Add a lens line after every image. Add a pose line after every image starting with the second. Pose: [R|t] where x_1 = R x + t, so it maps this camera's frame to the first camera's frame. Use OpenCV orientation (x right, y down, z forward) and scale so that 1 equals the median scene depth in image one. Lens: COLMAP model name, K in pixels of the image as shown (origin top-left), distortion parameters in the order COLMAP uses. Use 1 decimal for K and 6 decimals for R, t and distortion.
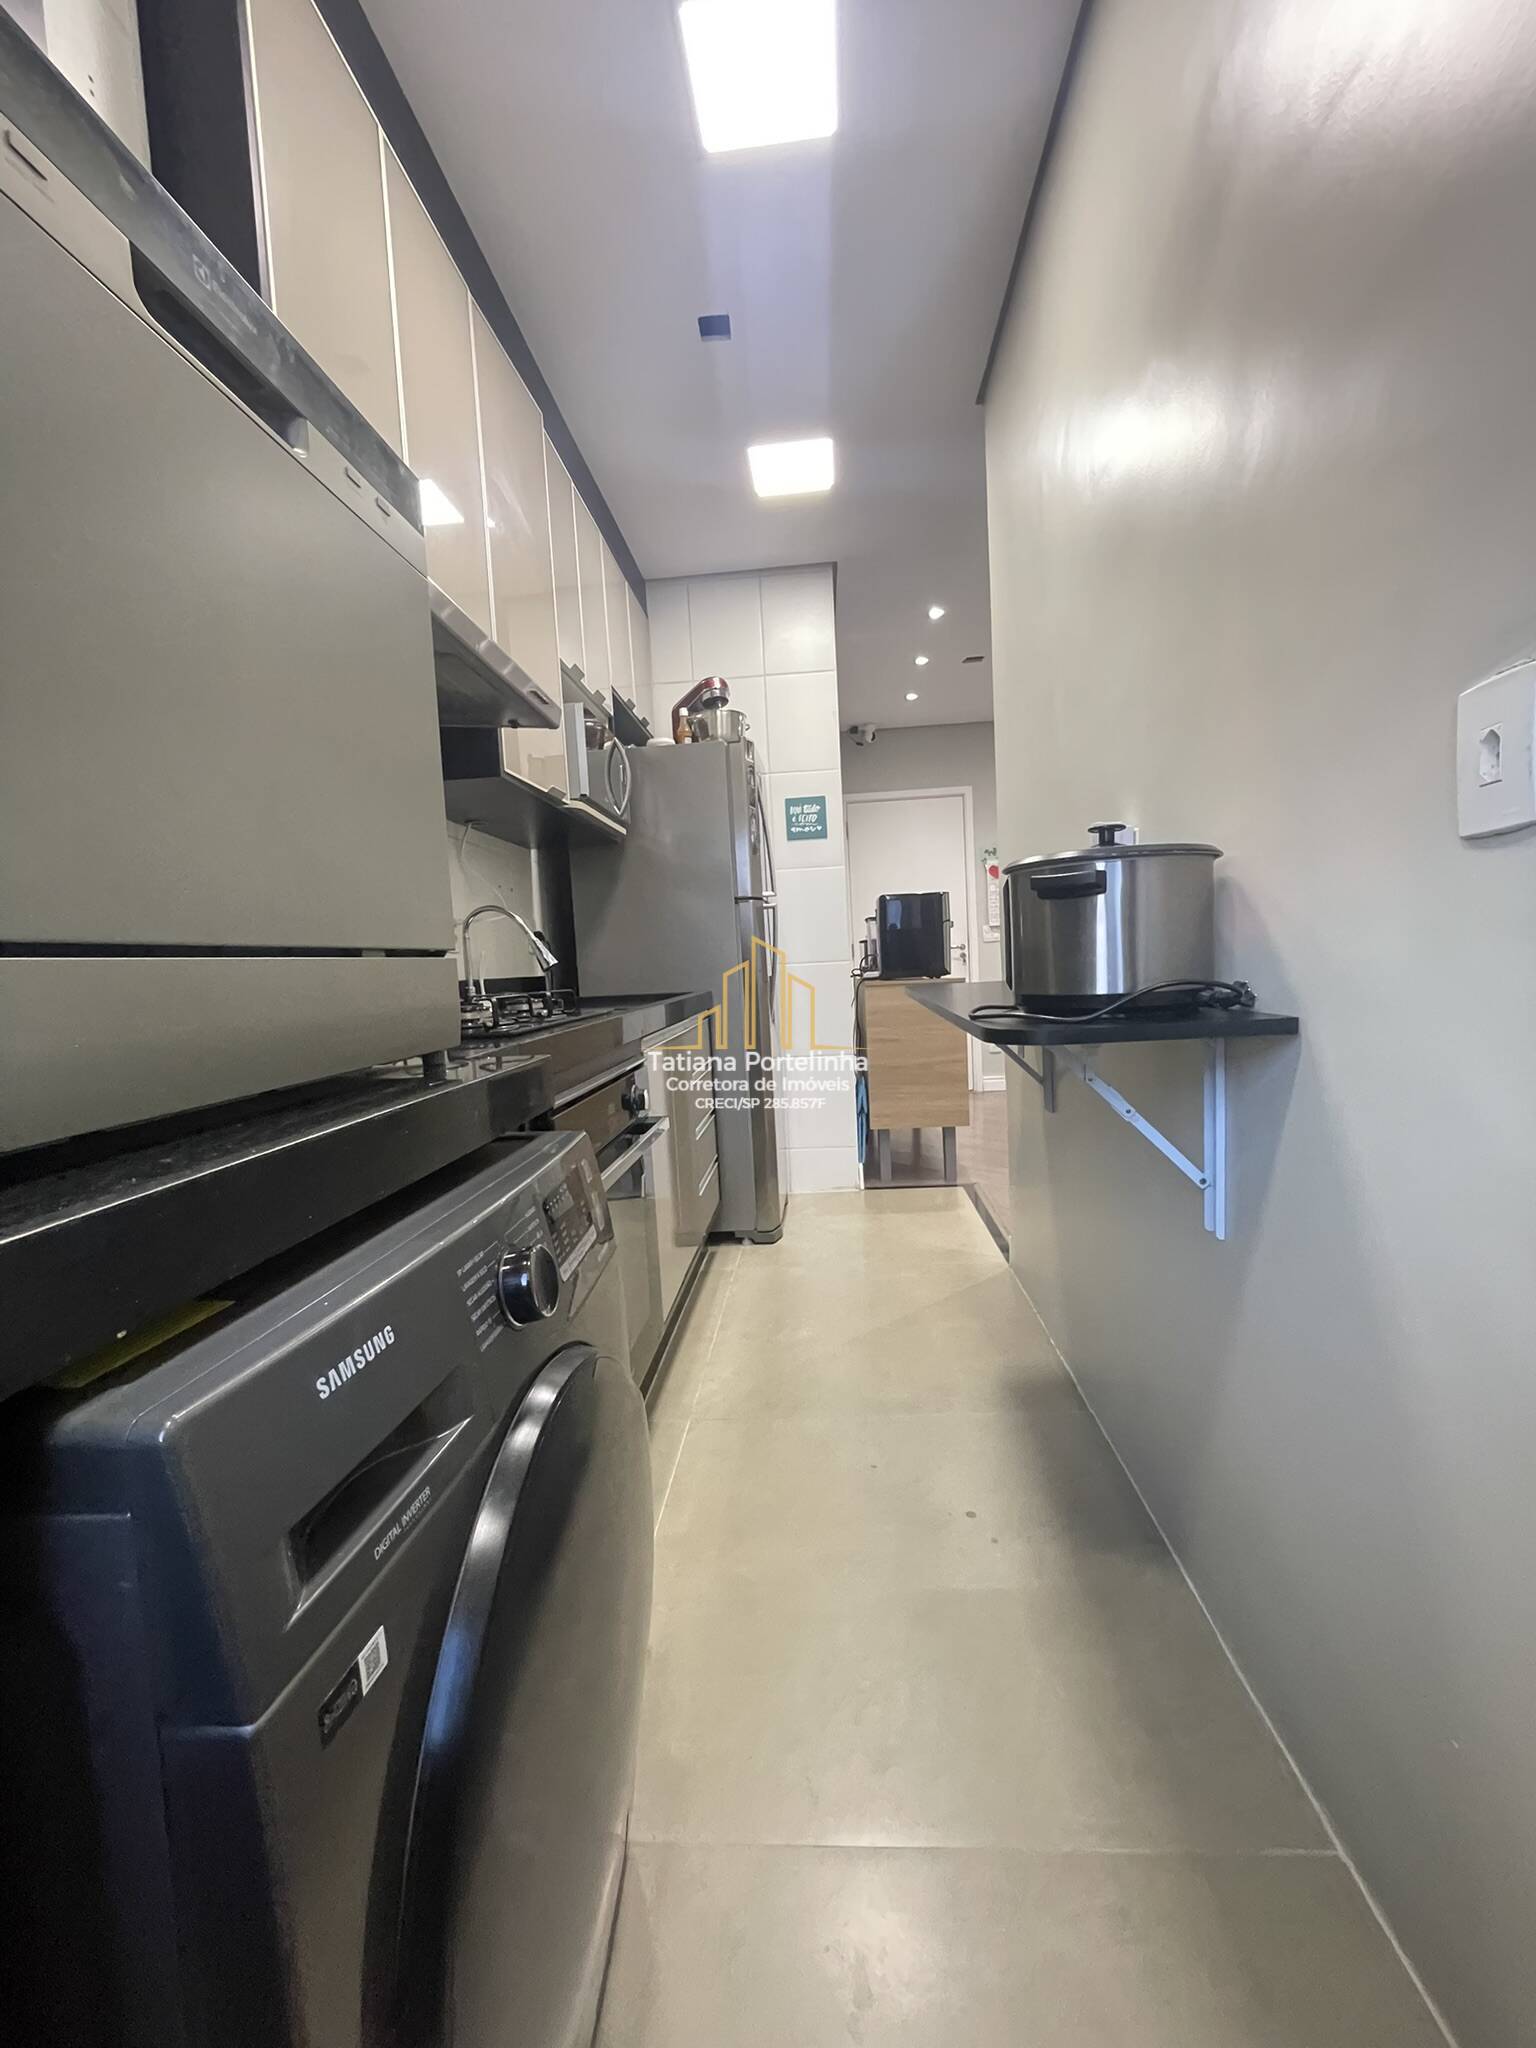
lens RADIAL K [[825.9, 0, 774.0], [0, 825.9, 1023.0], [0, 0, 1]] dist [-0.002451, -0.000026]
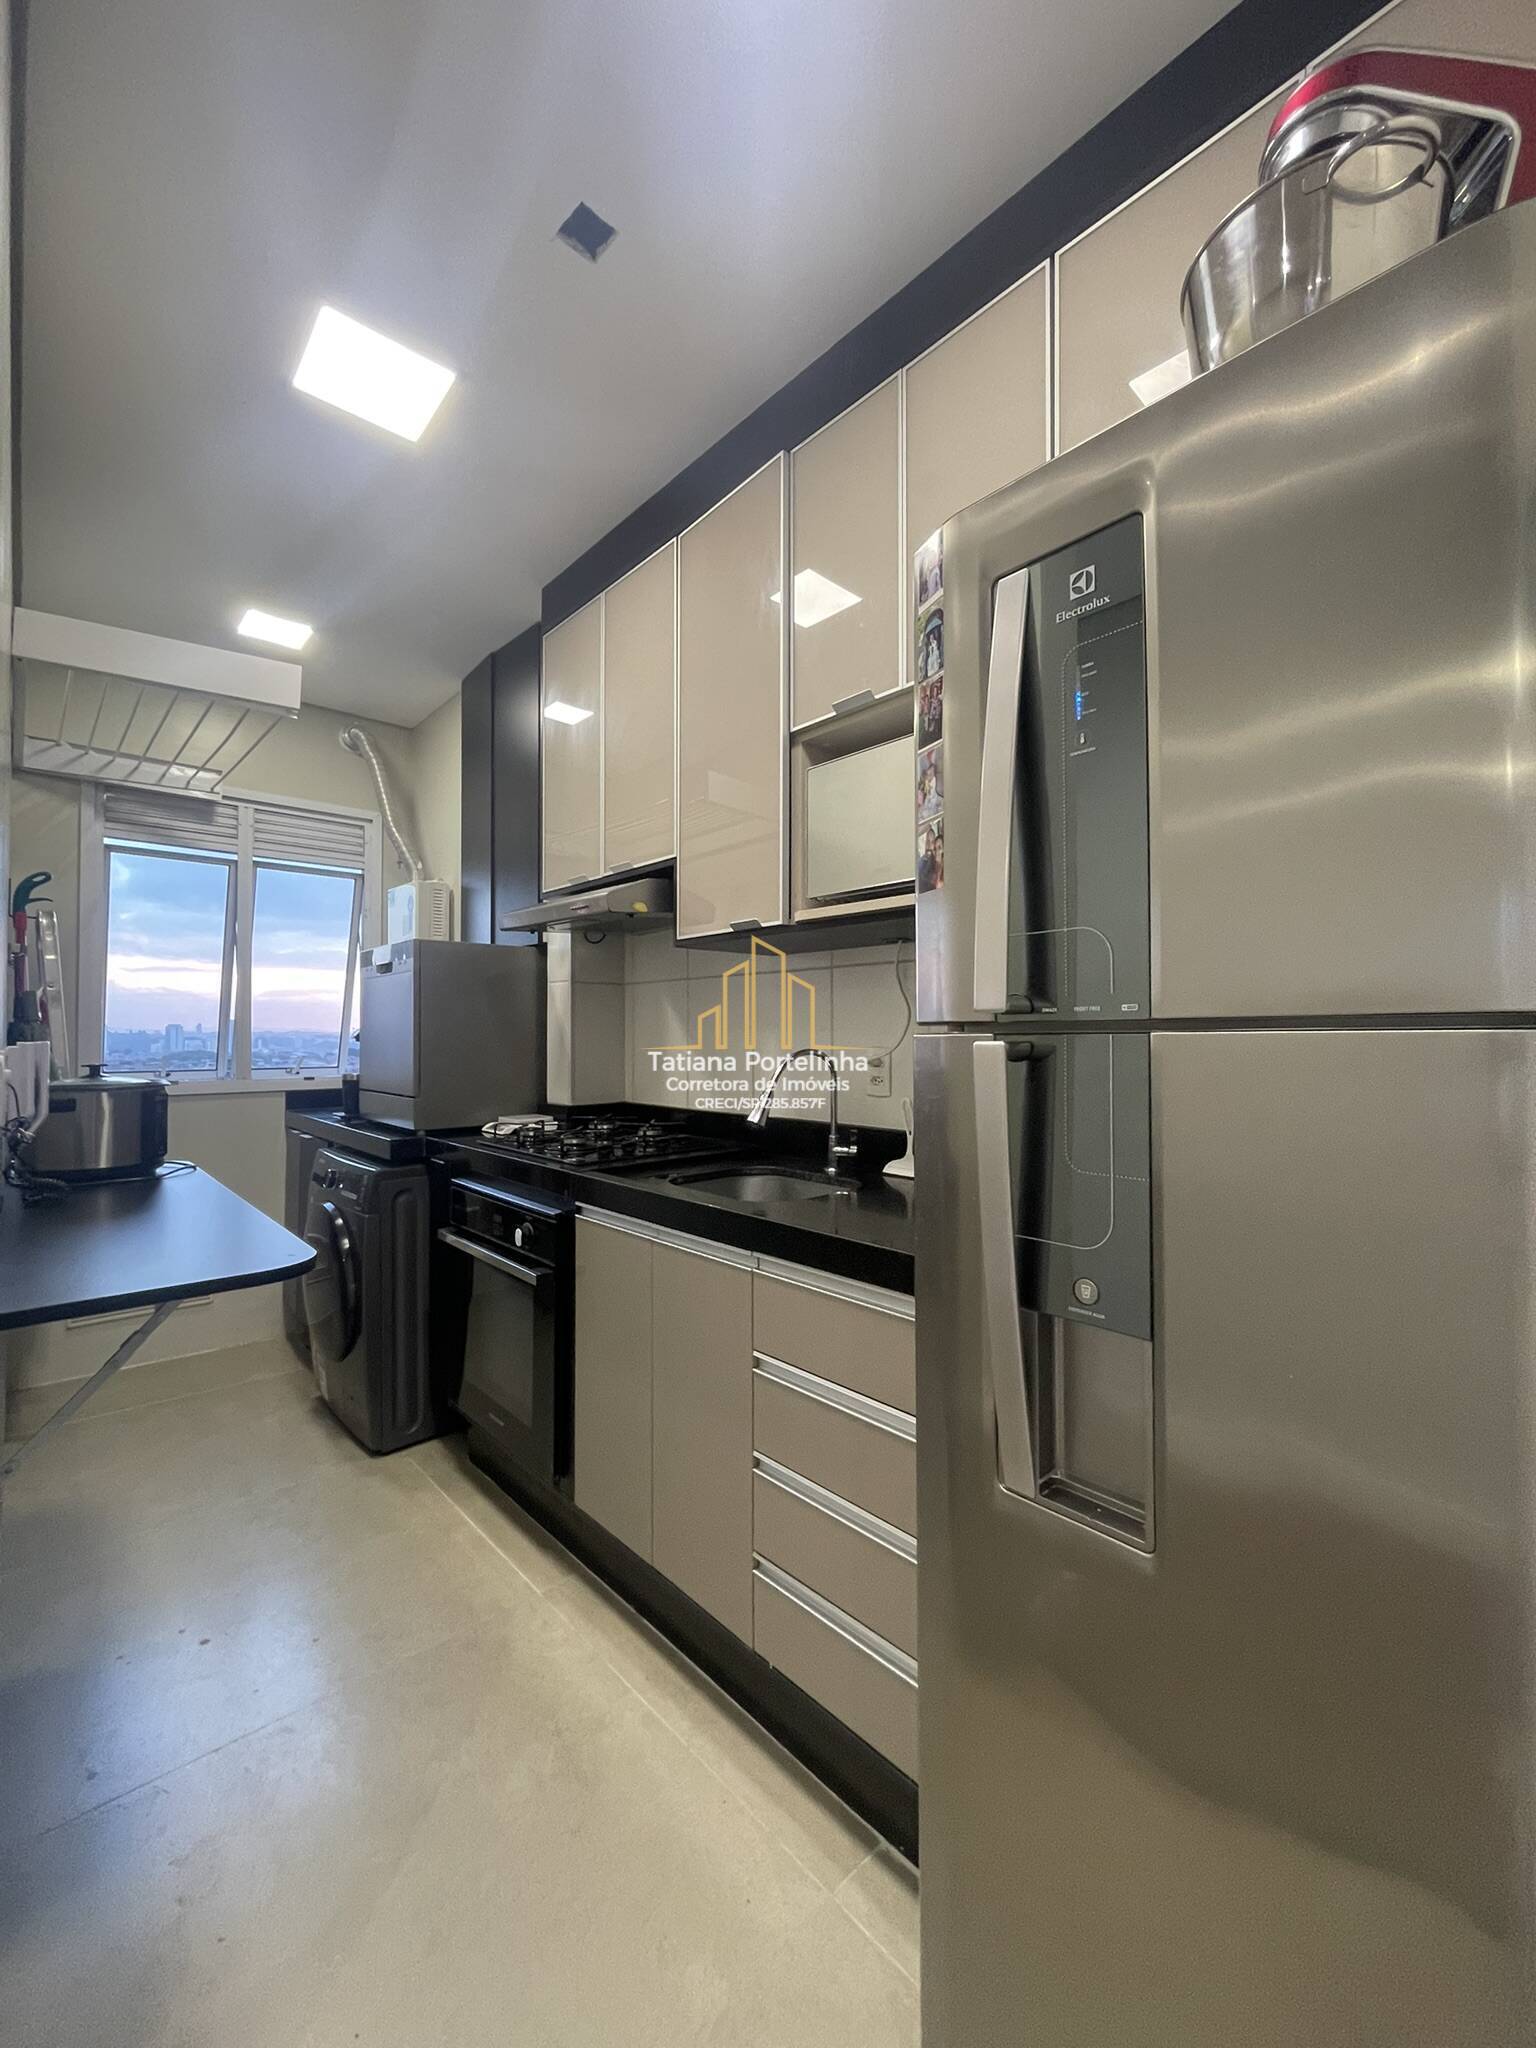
lens RADIAL K [[825.9, 0, 776.0], [0, 825.9, 1019.7], [0, 0, 1]] dist [-0.002451, -0.000026]
pose [[-0.681727, 0.036462, -0.730697, 0.129265], [-0.021361, 0.997339, 0.069697, -0.088333], [0.731294, 0.063123, -0.679135, 0.597782]]
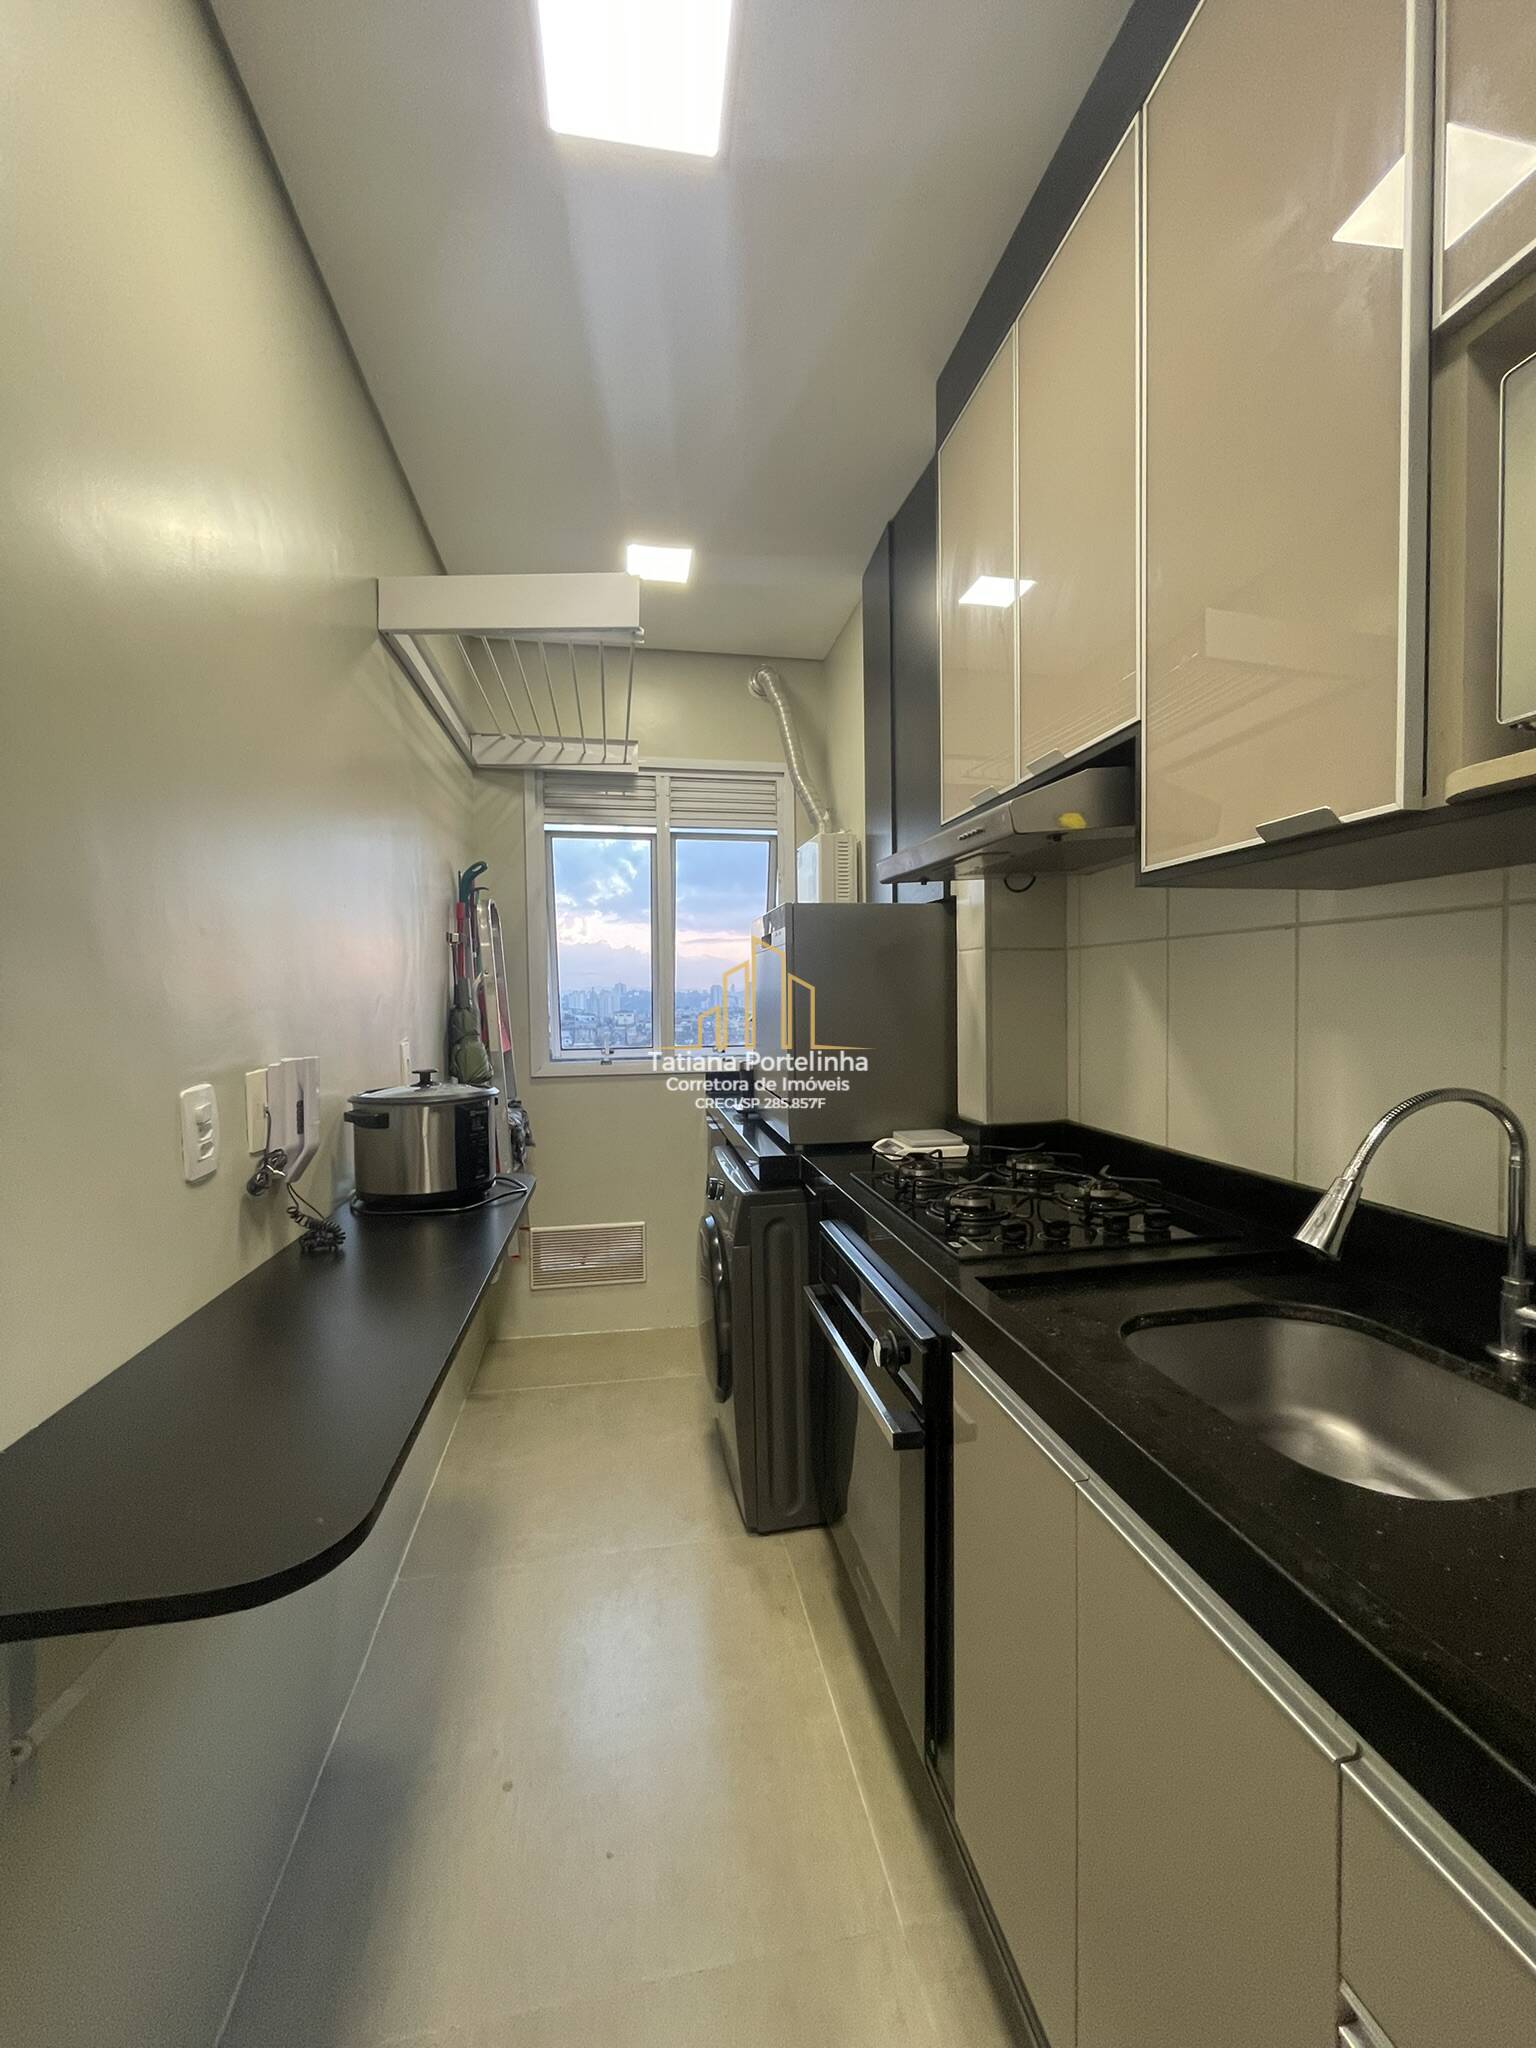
lens RADIAL K [[825.9, 0, 774.8], [0, 825.9, 1018.6], [0, 0, 1]] dist [-0.002451, -0.000026]
pose [[-0.964830, 0.068302, -0.253845, 0.034025], [0.039578, 0.992391, 0.116592, -0.088973], [0.259877, 0.102445, -0.960192, 0.492644]]
